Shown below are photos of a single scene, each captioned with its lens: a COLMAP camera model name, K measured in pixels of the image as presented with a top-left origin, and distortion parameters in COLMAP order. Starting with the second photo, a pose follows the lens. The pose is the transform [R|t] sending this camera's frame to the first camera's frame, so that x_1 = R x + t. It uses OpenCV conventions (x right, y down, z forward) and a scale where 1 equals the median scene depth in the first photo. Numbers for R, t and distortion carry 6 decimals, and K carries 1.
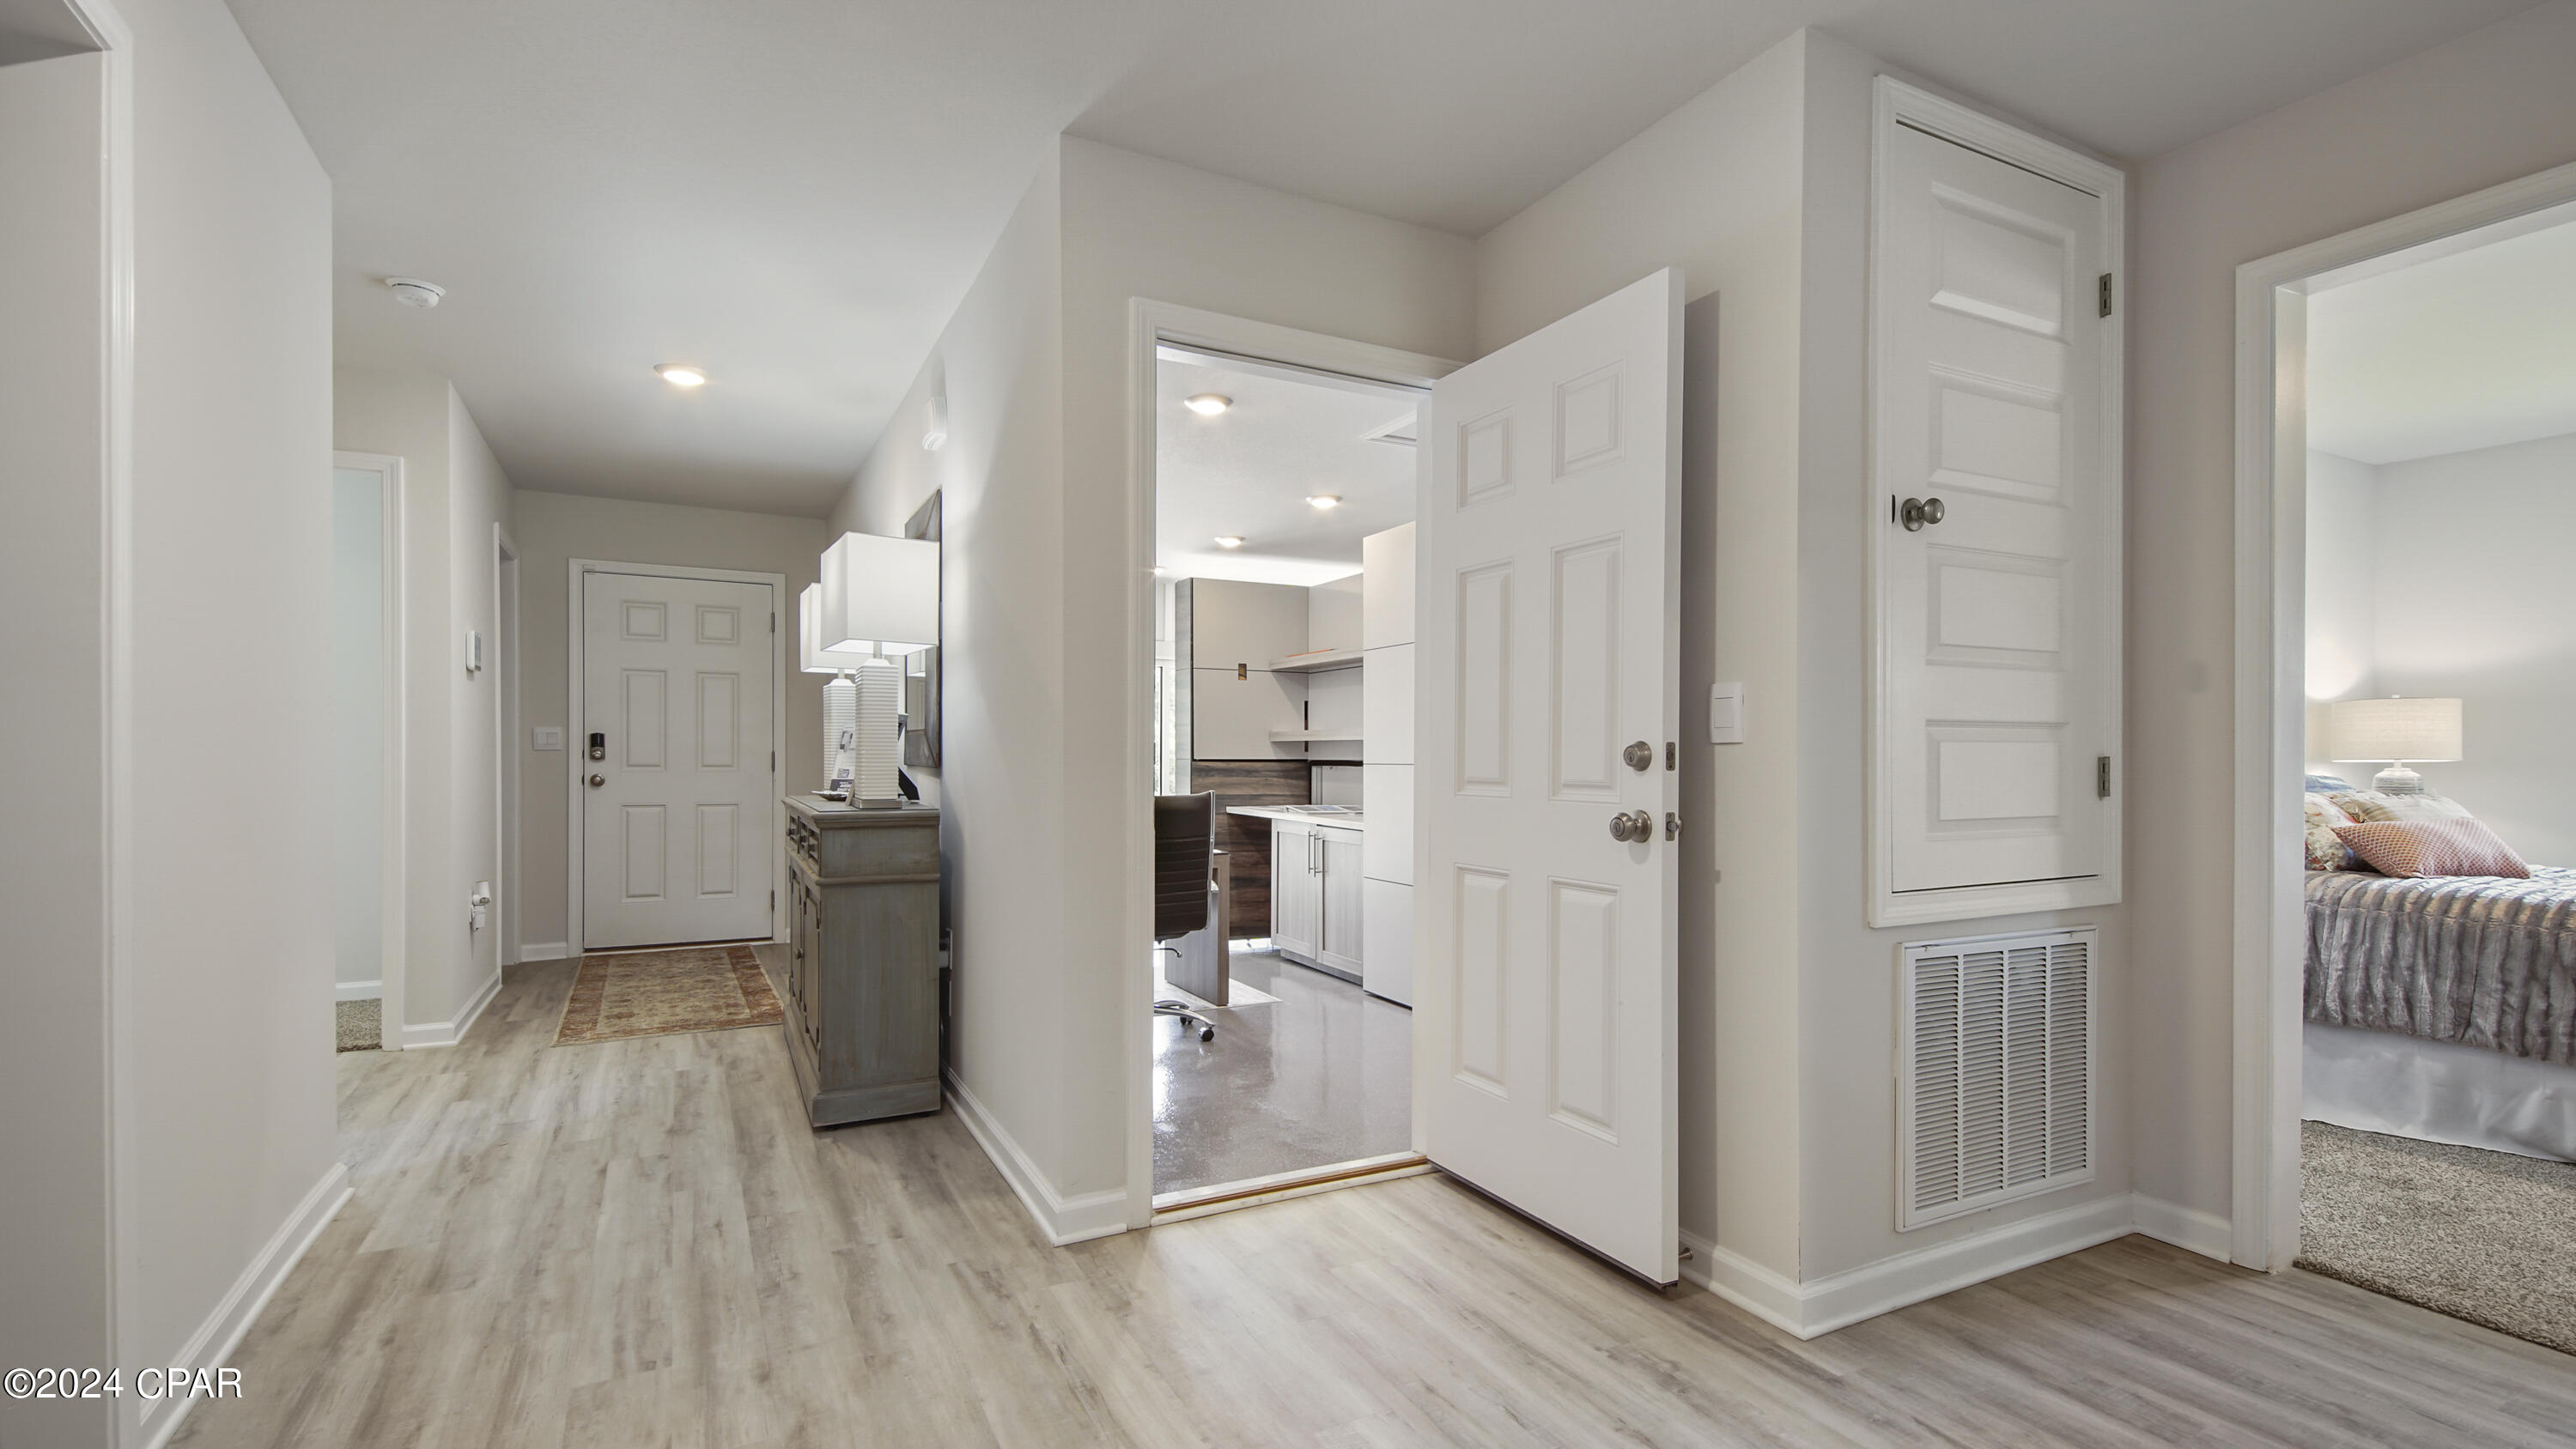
lens RADIAL K [[1144.0, 0, 1288.5], [0, 1144.0, 759.4], [0, 0, 1]] dist [0.041601, -0.027976]
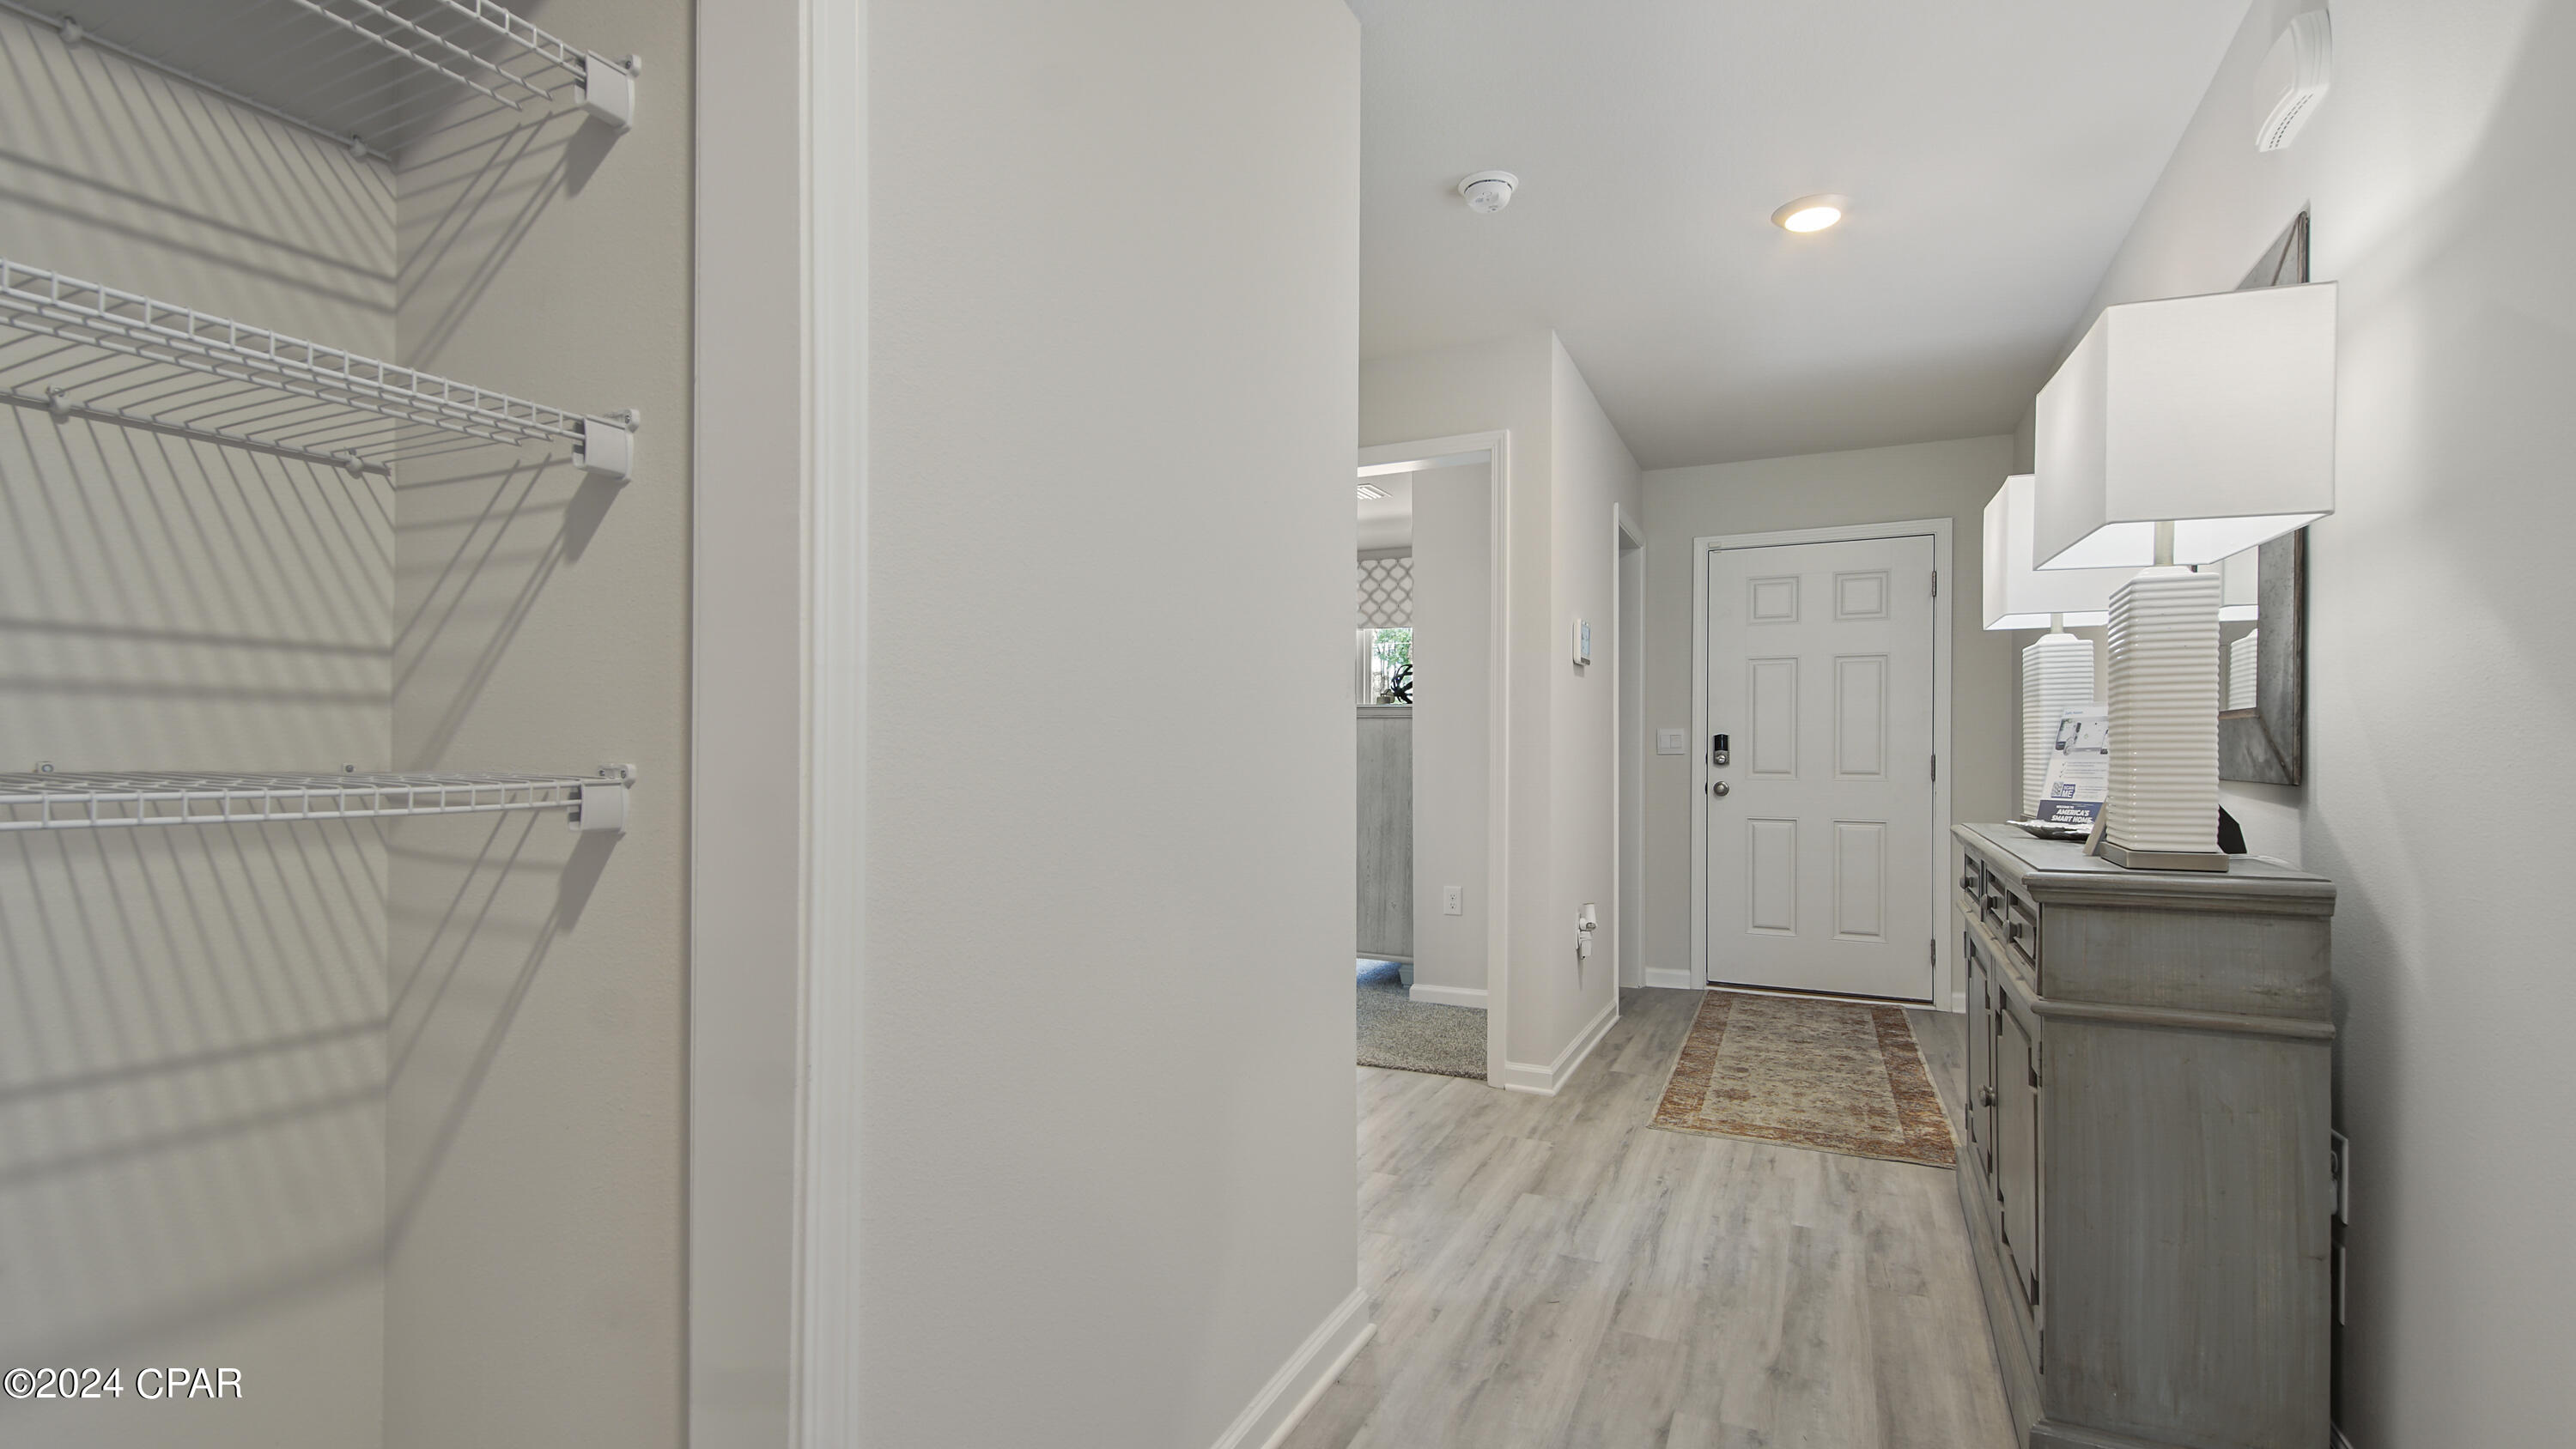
lens RADIAL K [[1144.0, 0, 1288.5], [0, 1144.0, 759.4], [0, 0, 1]] dist [0.041601, -0.027976]
pose [[0.601598, 0.000994, -0.798798, -0.158810], [-0.003844, 0.999991, -0.001650, -0.002066], [0.798790, 0.004063, 0.601596, 0.340184]]
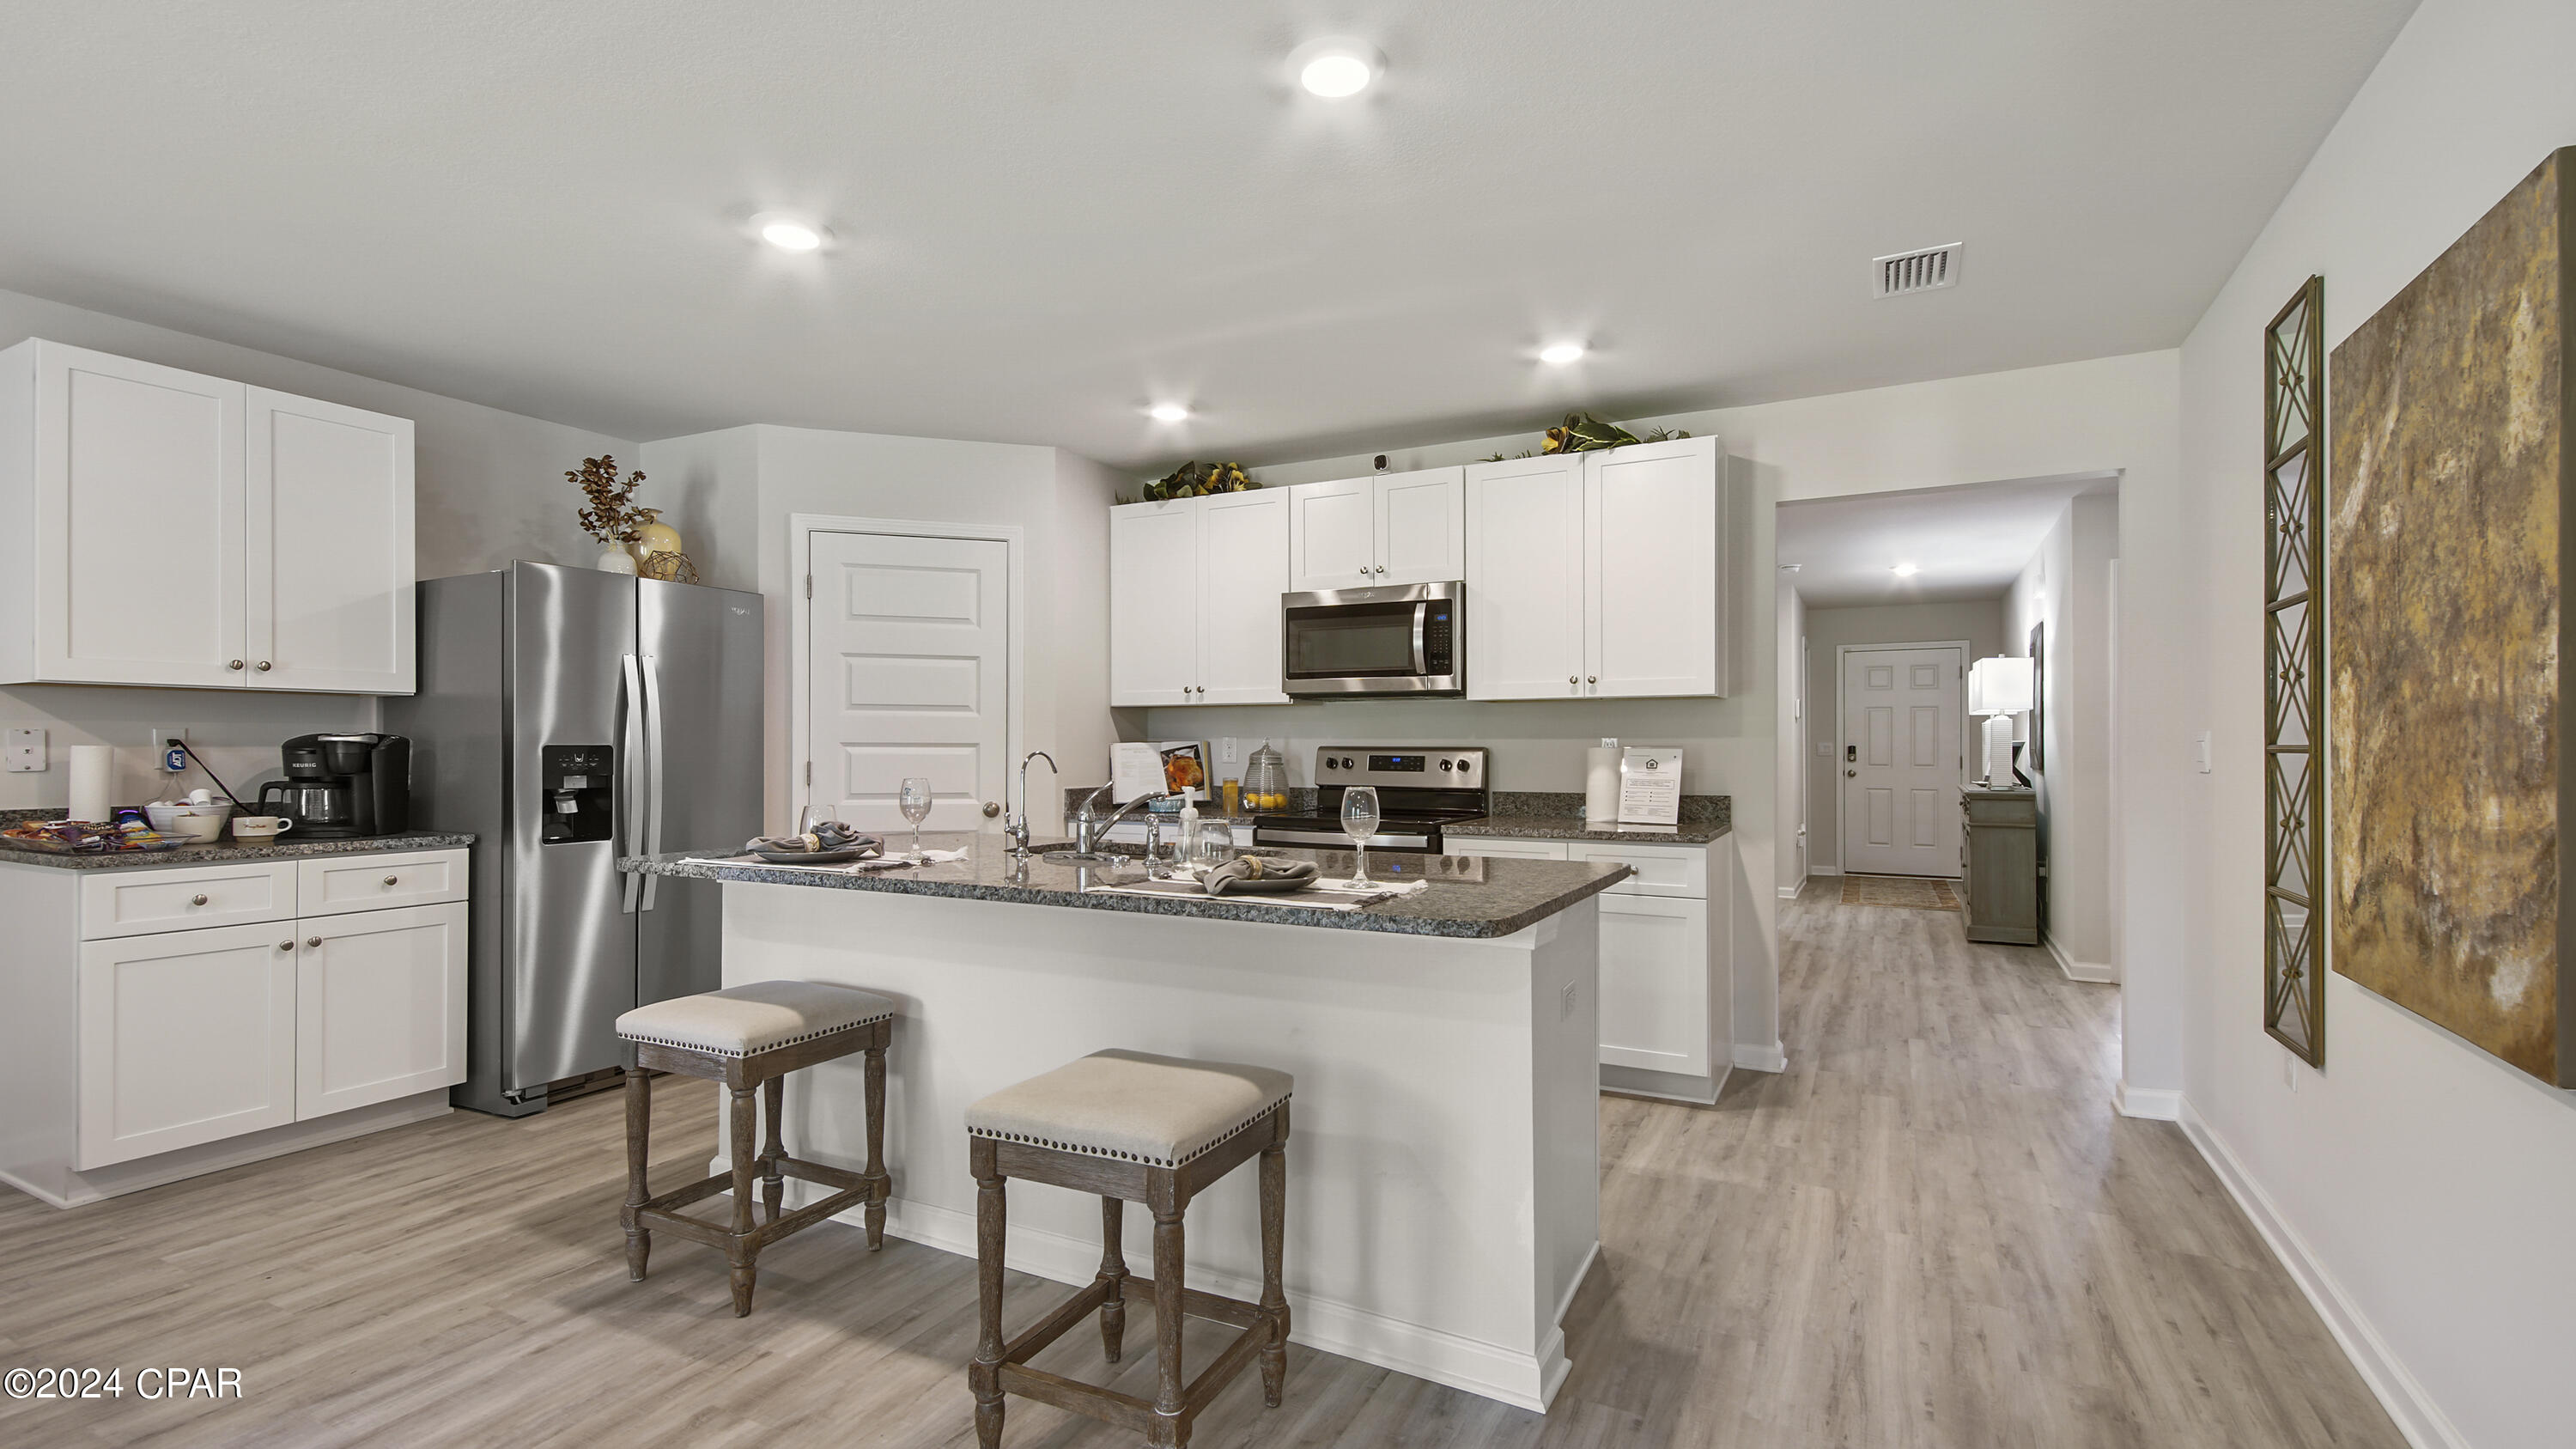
lens RADIAL K [[1144.3, 0, 1288.5], [0, 1144.3, 759.4], [0, 0, 1]] dist [0.041601, -0.027976]
pose [[0.566400, 0.001411, -0.824129, 0.513481], [0.005021, 0.999974, 0.005162, -0.024023], [0.824115, -0.007061, 0.566378, -0.996826]]
